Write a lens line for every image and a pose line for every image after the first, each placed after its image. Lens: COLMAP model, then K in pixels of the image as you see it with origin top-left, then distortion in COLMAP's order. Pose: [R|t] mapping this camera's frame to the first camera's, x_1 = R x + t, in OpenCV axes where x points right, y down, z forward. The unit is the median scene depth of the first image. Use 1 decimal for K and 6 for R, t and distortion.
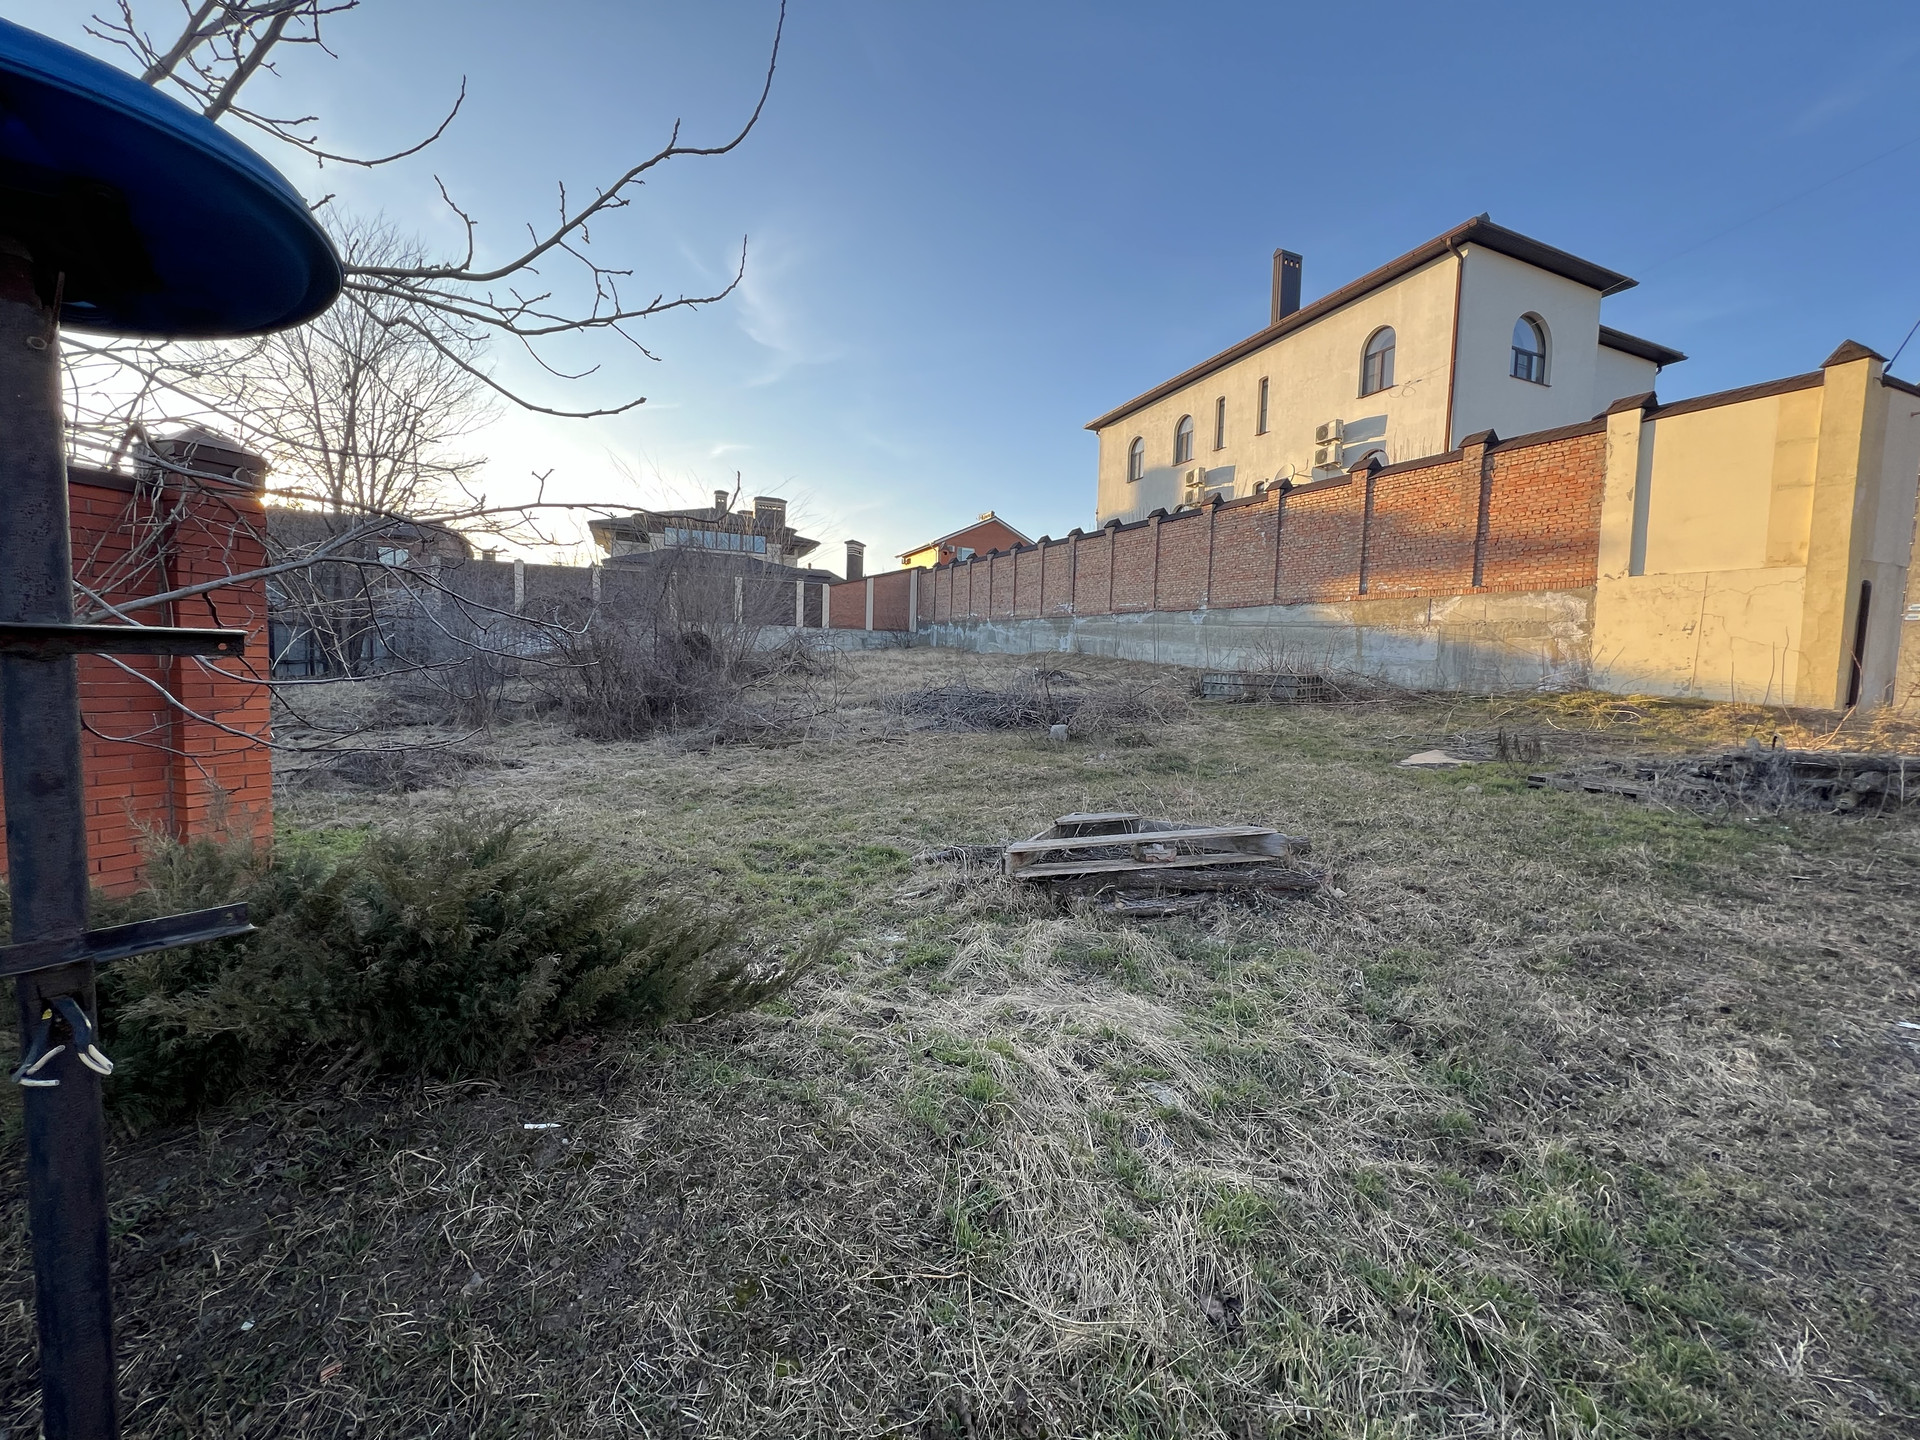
lens RADIAL K [[760.2, 0, 959.5], [0, 760.2, 715.9], [0, 0, 1]] dist [-0.001005, 0.000146]
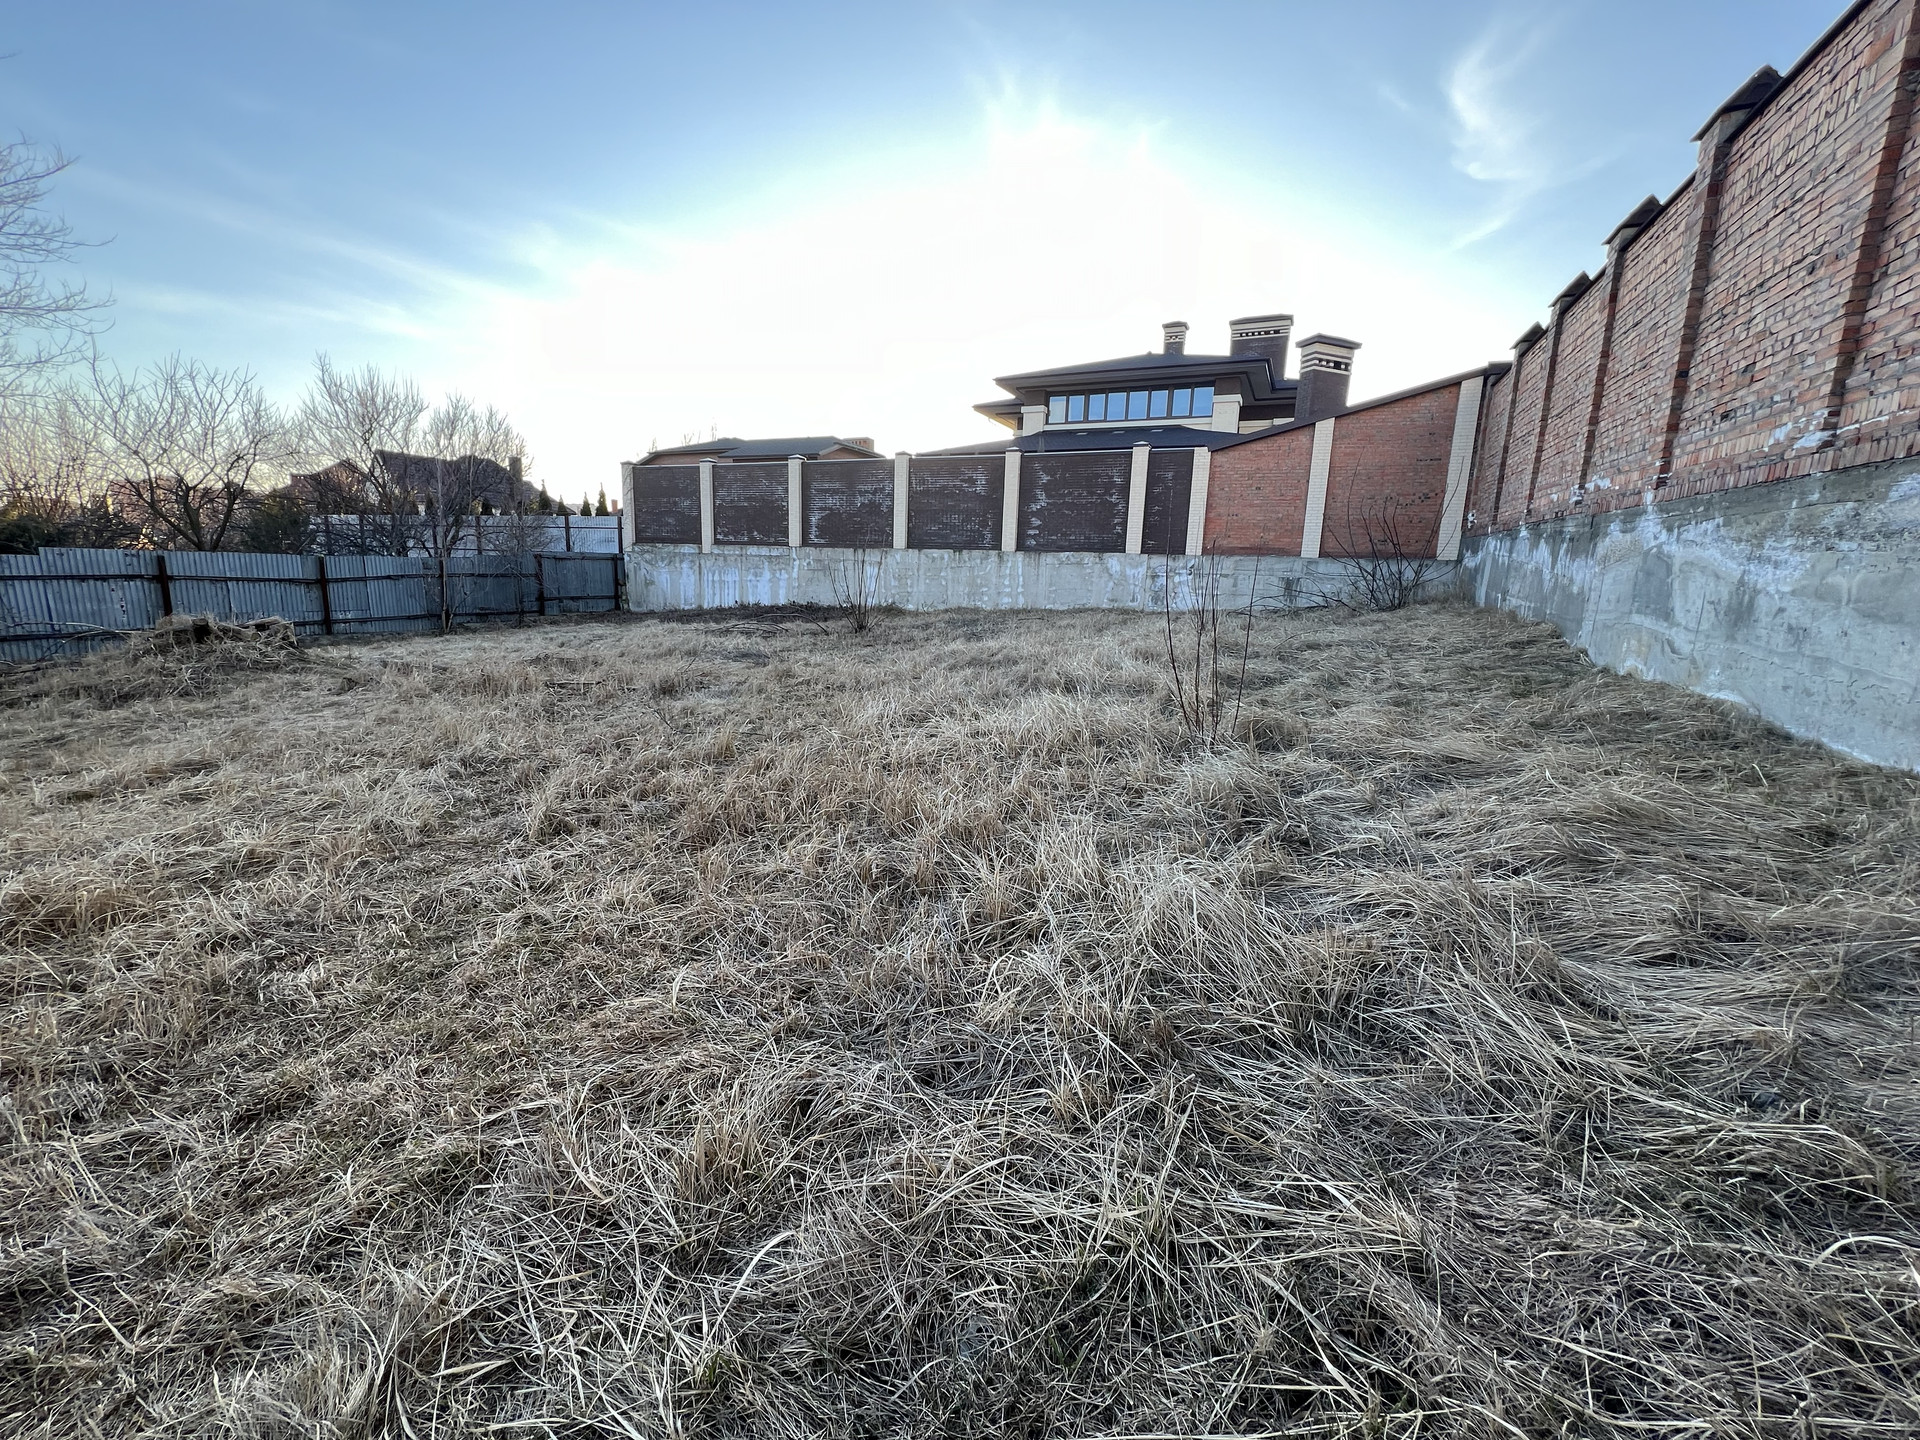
lens RADIAL K [[760.2, 0, 959.5], [0, 760.2, 715.9], [0, 0, 1]] dist [-0.001005, 0.000146]
pose [[0.675191, 0.131158, -0.725889, 0.179027], [-0.061938, 0.990671, 0.121389, -0.224209], [0.735038, -0.037001, 0.677015, 1.963868]]
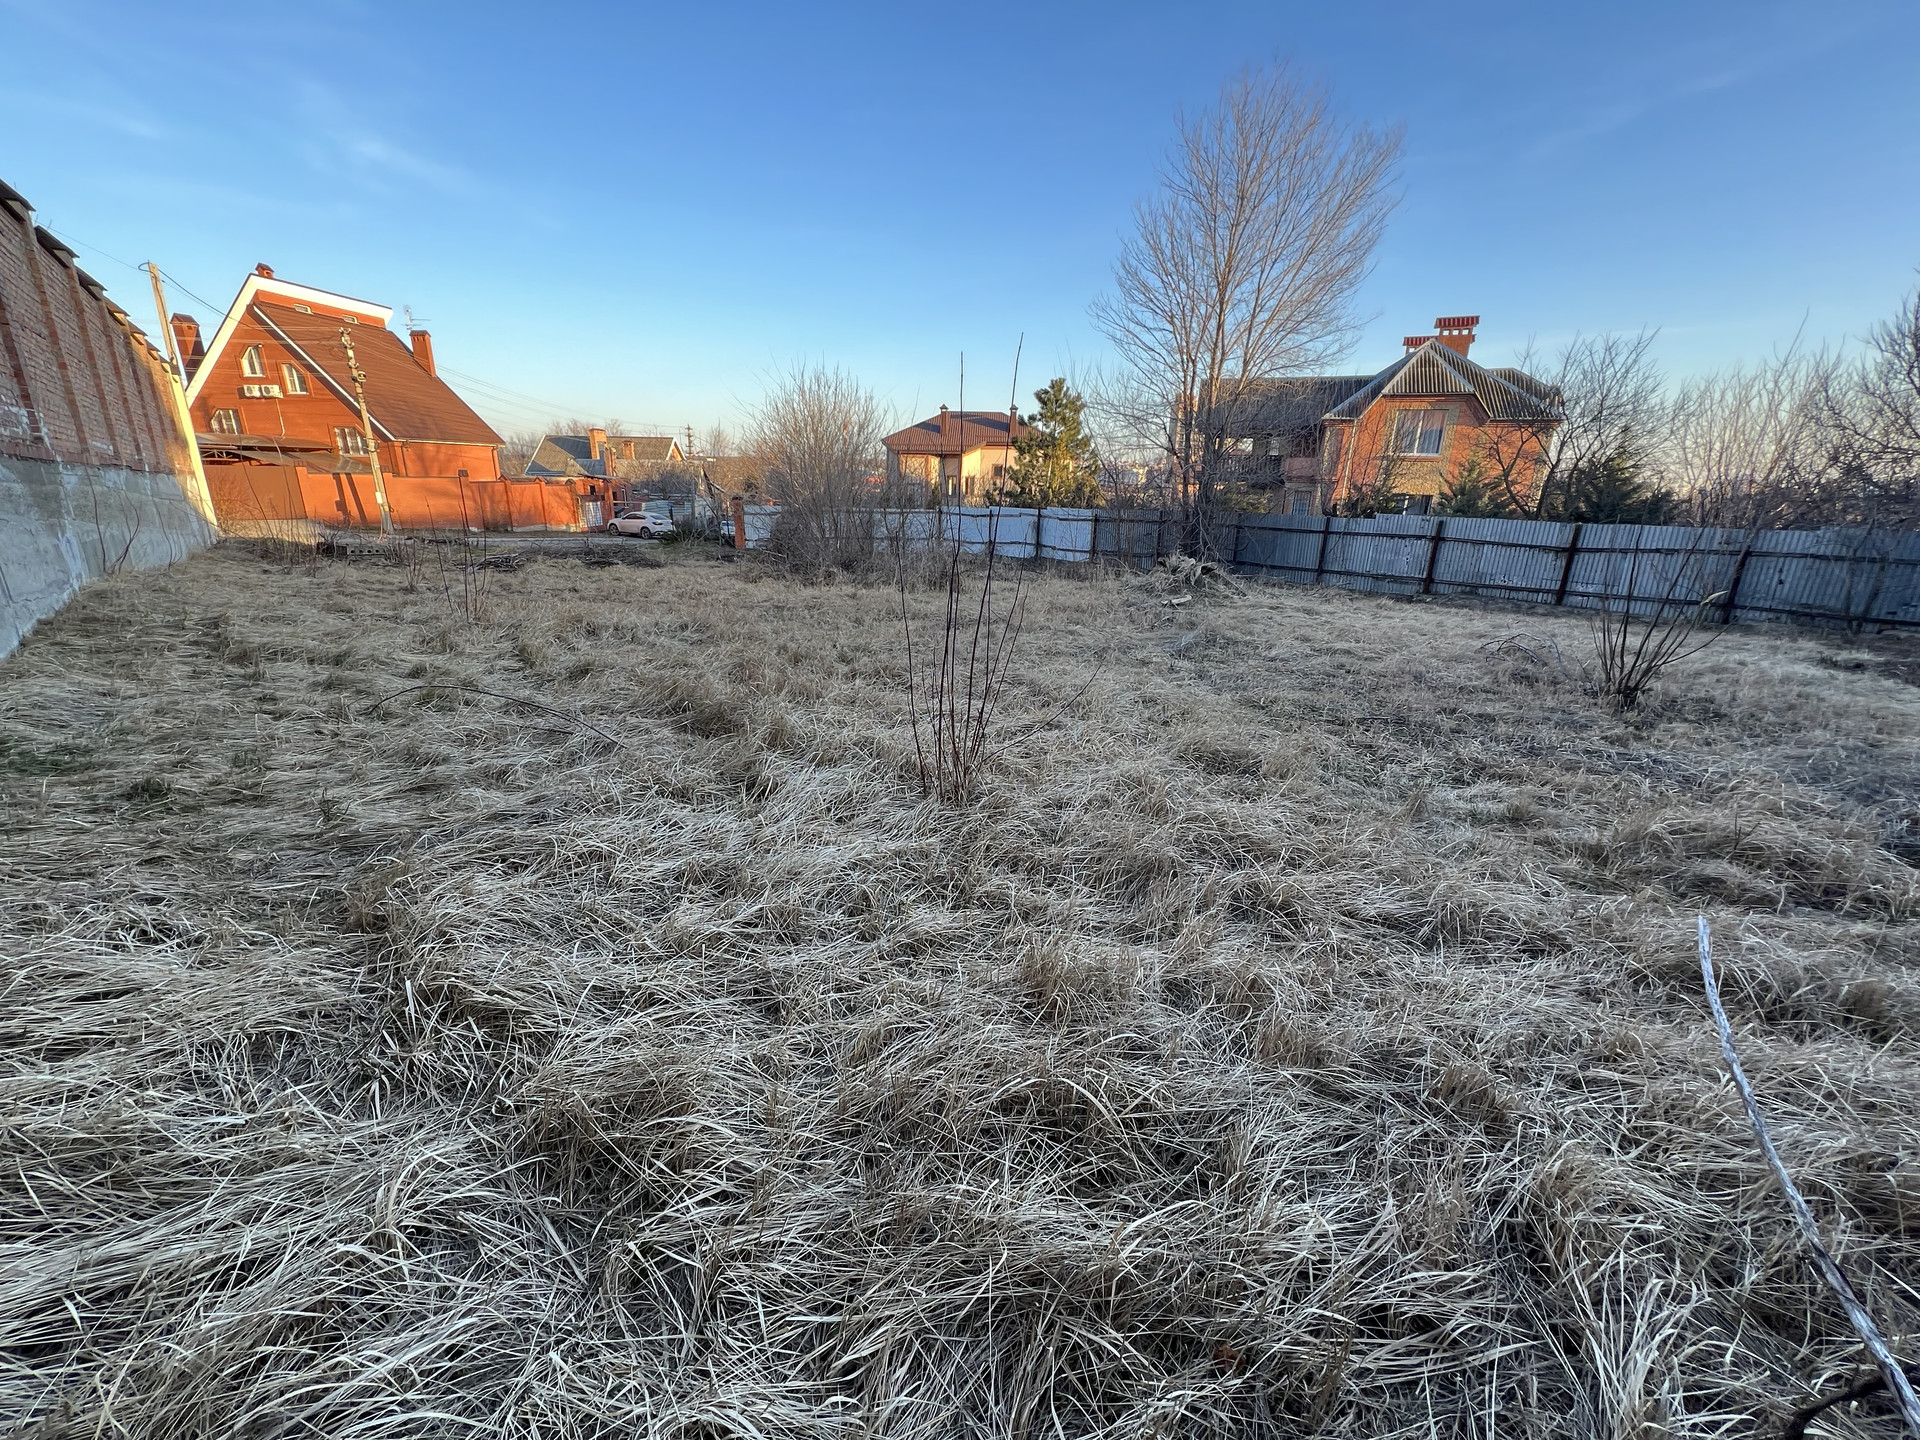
lens RADIAL K [[760.2, 0, 959.5], [0, 760.2, 715.9], [0, 0, 1]] dist [-0.001005, 0.000146]
pose [[-0.952934, 0.046998, -0.299514, -0.187224], [-0.064100, 0.934348, 0.350550, -0.350159], [0.296325, 0.353250, -0.887359, 2.992979]]
